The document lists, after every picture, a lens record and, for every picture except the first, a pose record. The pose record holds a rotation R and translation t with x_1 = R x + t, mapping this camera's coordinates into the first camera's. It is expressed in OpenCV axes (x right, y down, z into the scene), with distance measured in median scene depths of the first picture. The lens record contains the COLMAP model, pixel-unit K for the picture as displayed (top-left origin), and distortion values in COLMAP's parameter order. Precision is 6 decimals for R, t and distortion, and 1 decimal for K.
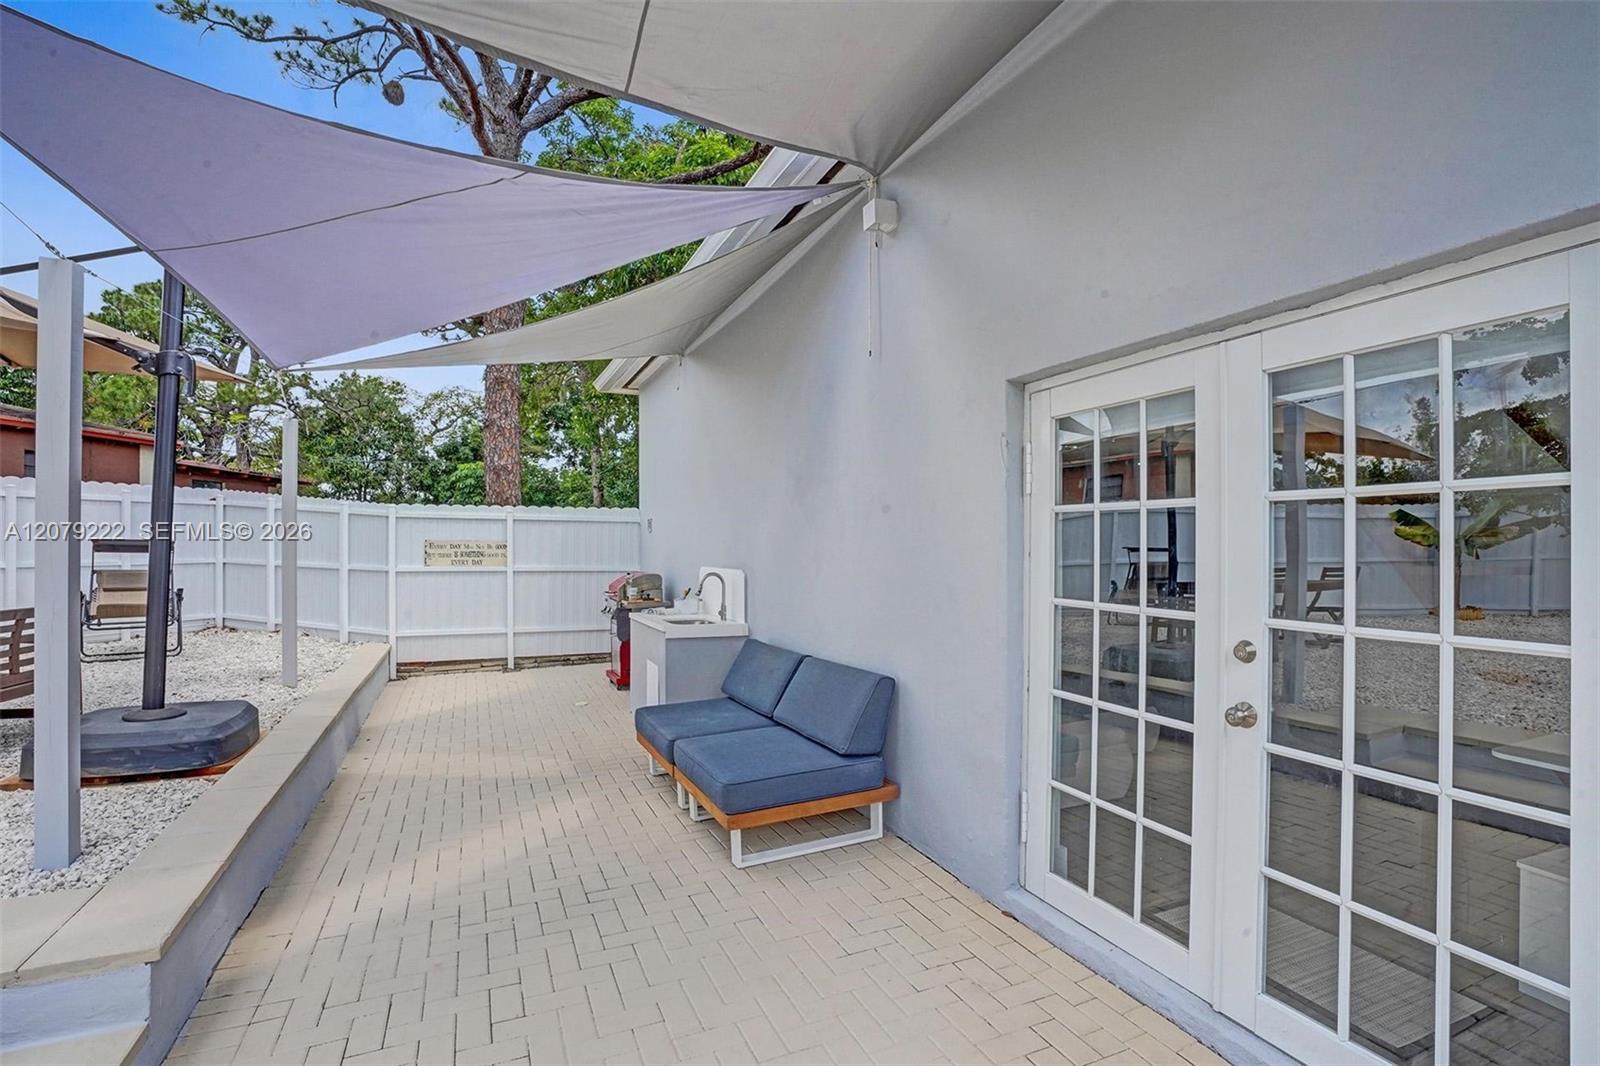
lens RADIAL K [[746.4, 0, 793.2], [0, 746.4, 543.6], [0, 0, 1]] dist [-0.070389, 0.031059]
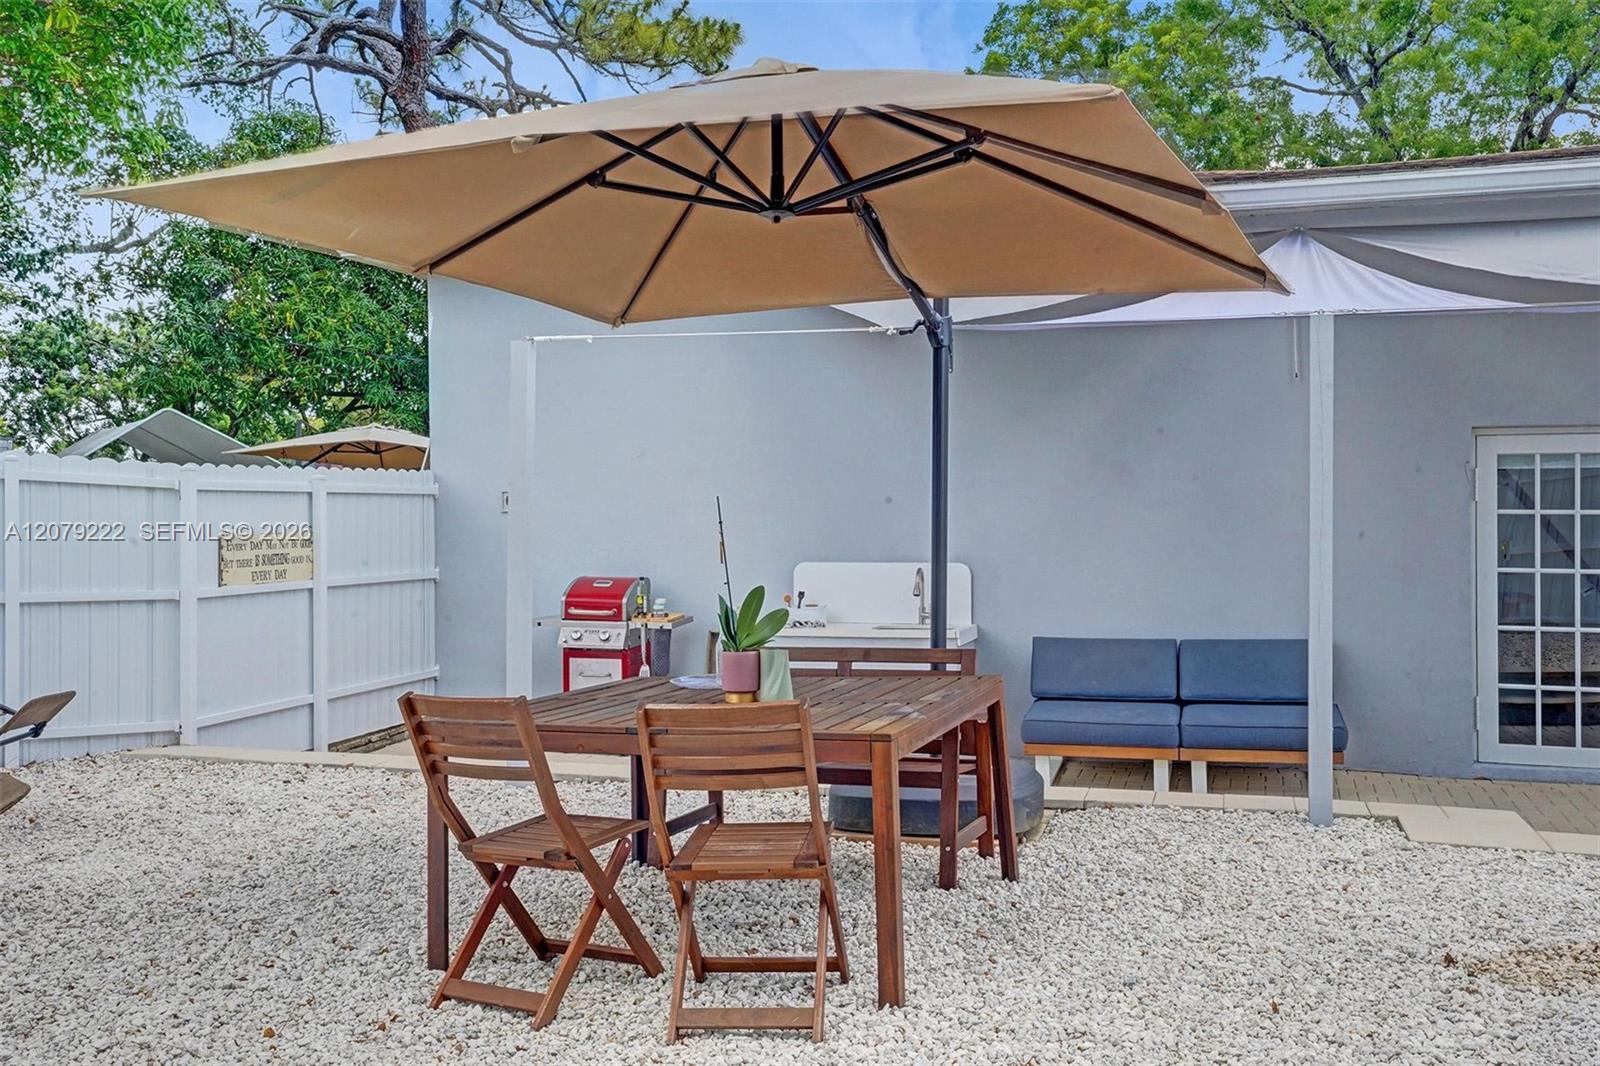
lens RADIAL K [[1724.8, 0, 800.0], [0, 1724.8, 533.0], [0, 0, 1]] dist [0.157470, 0.011431]
pose [[0.650928, -0.022850, 0.758796, -1.144644], [0.004792, 0.999651, 0.025993, -0.035337], [-0.759124, -0.013284, 0.650810, -0.109477]]
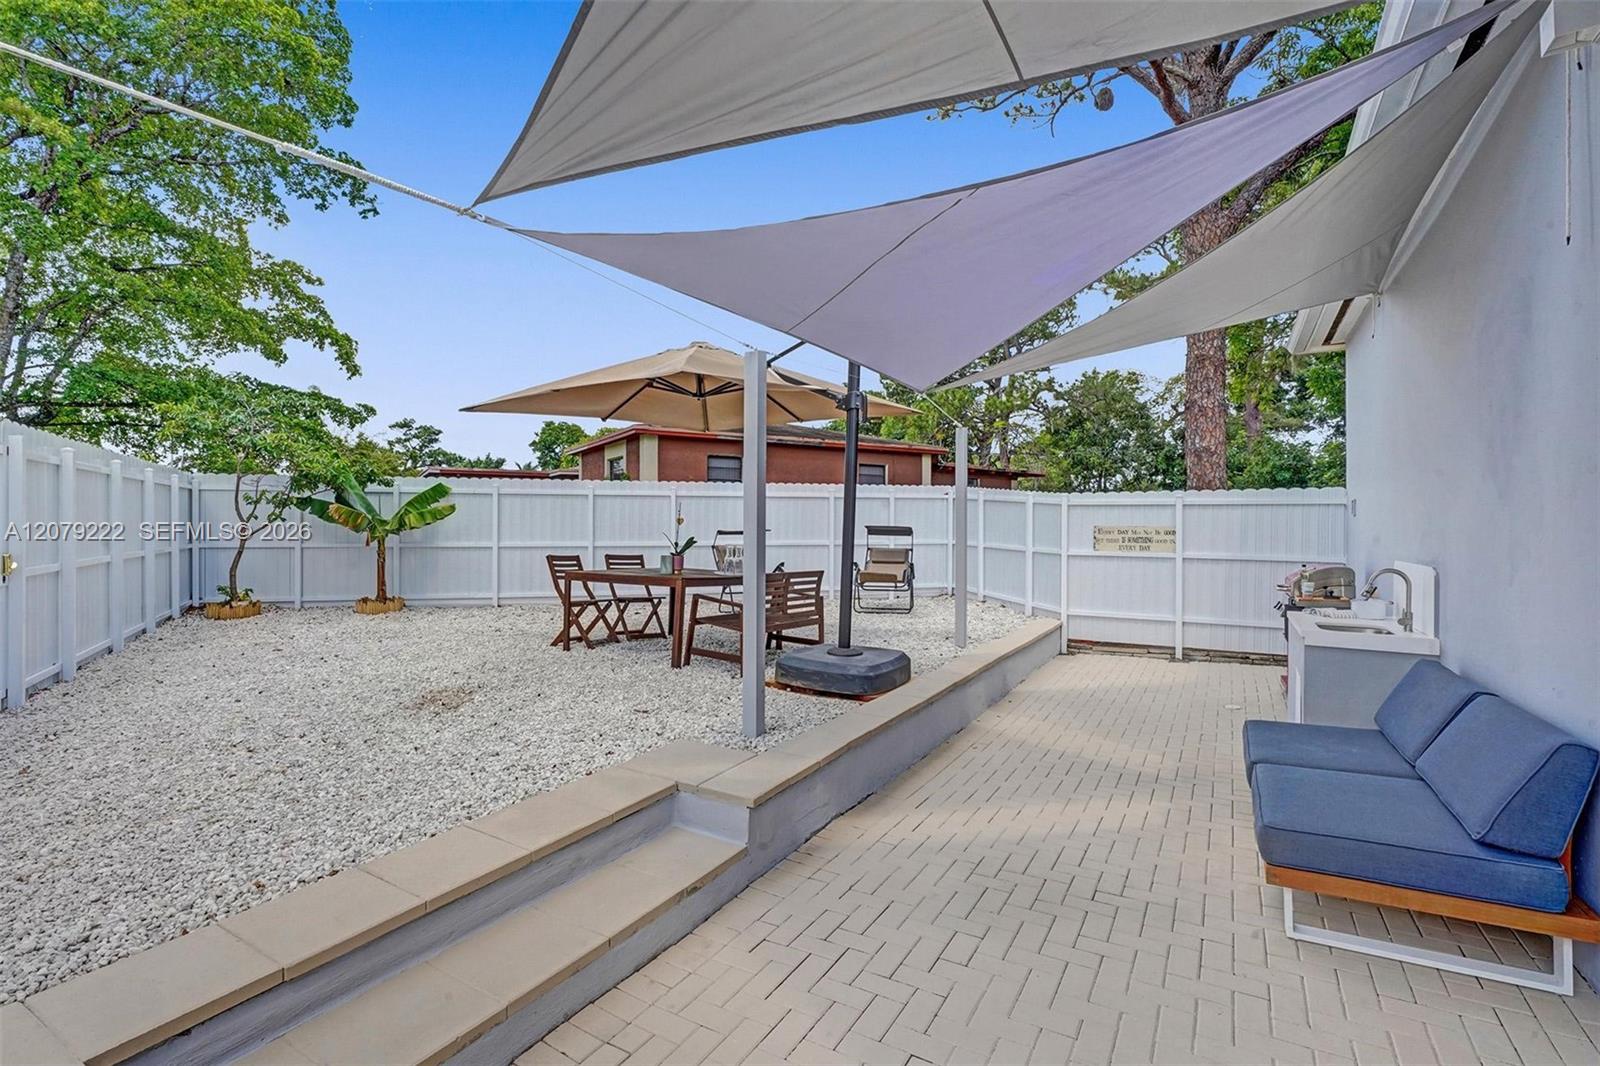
lens RADIAL K [[730.5, 0, 805.6], [0, 730.5, 529.3], [0, 0, 1]] dist [-0.003147, 0.000609]
pose [[0.594168, 0.002073, -0.804338, 0.095987], [0.000060, 0.999997, 0.002622, -0.002831], [0.804341, -0.001606, 0.594166, 0.038963]]
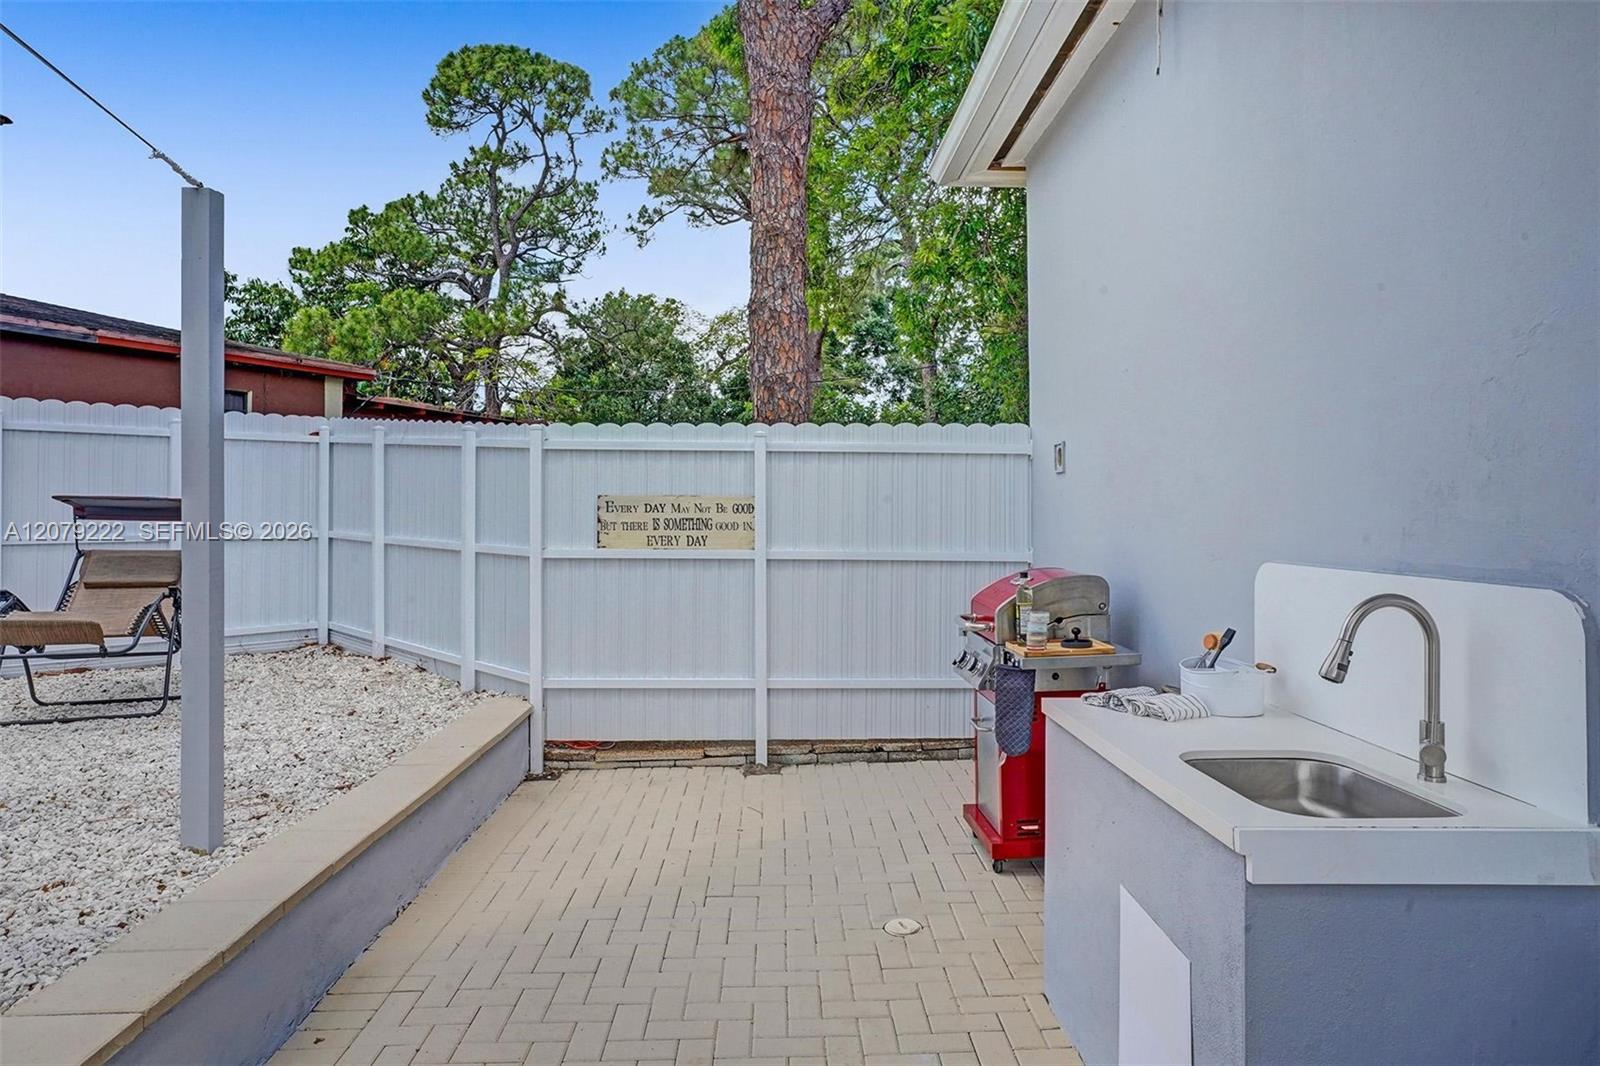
lens RADIAL K [[1009.6, 0, 800.6], [0, 1009.6, 513.5], [0, 0, 1]] dist [-0.000565, 0.000114]
pose [[0.926235, -0.002211, -0.376941, -0.114857], [0.003161, 0.999993, 0.001902, 0.006596], [0.376934, -0.002953, 0.926235, 0.410792]]
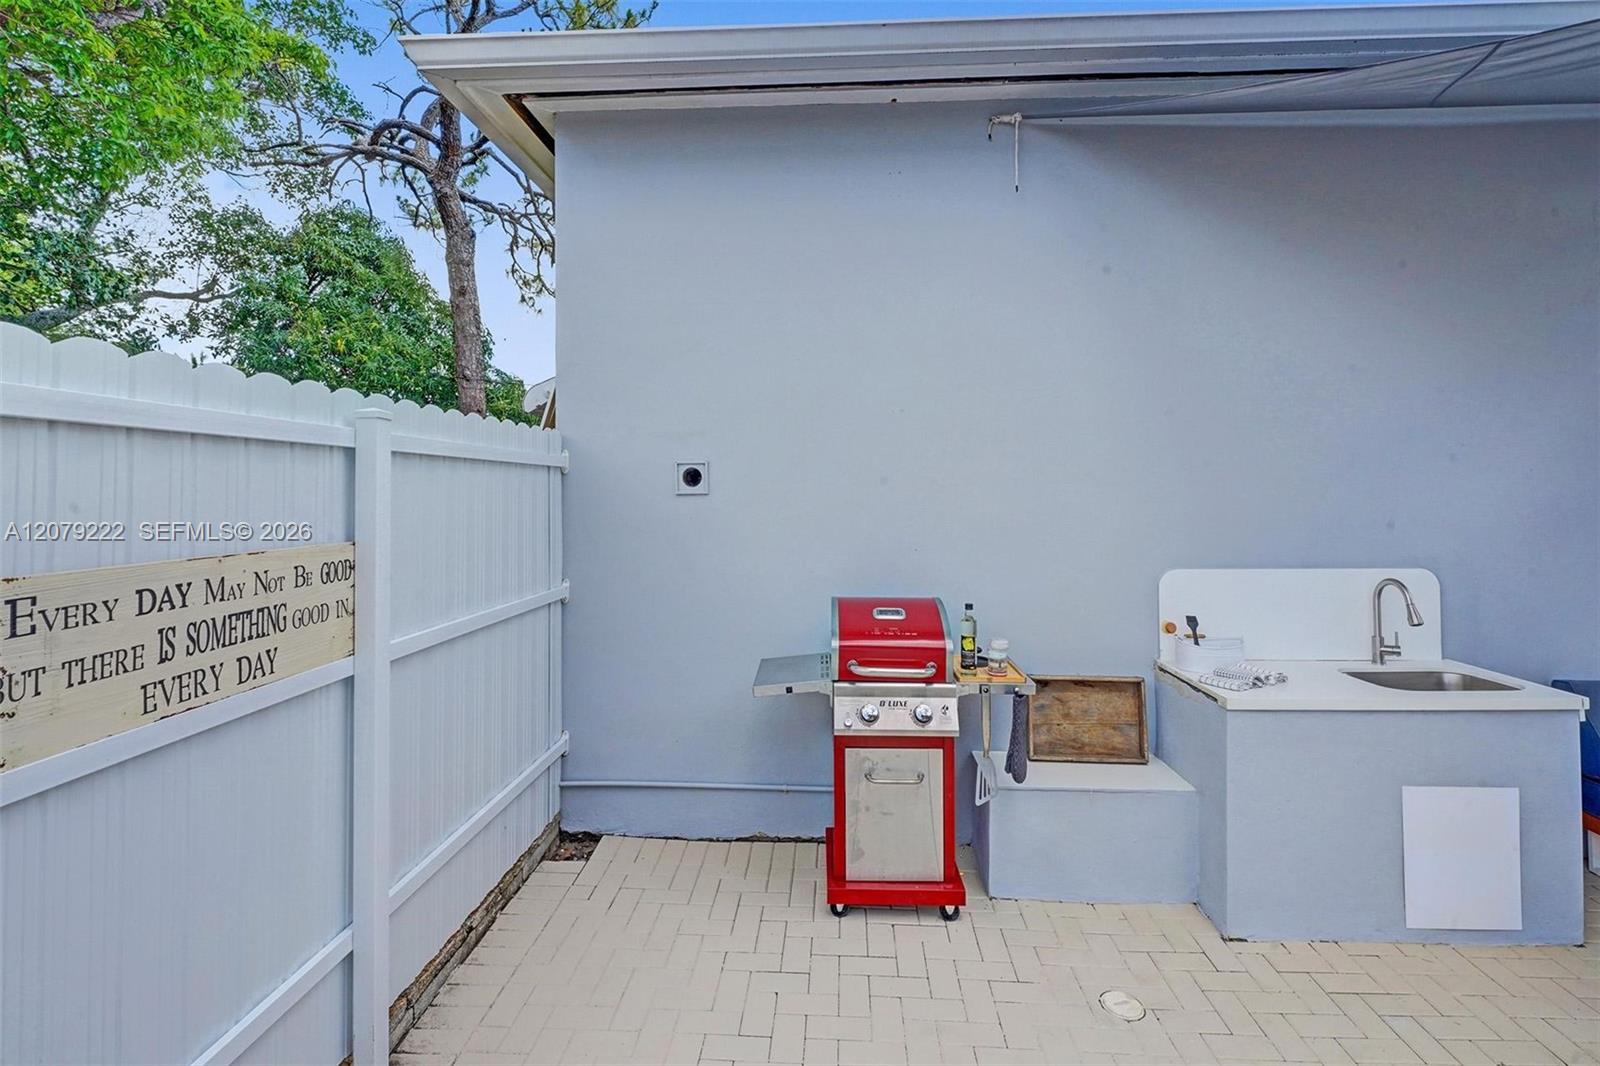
lens RADIAL K [[773.2, 0, 801.7], [0, 773.2, 474.0], [0, 0, 1]] dist [0.000841, 0.000081]
pose [[0.443579, 0.007016, 0.896208, -0.547551], [0.005930, 0.999924, -0.010763, -0.021621], [-0.896216, 0.010089, 0.443504, 0.781938]]
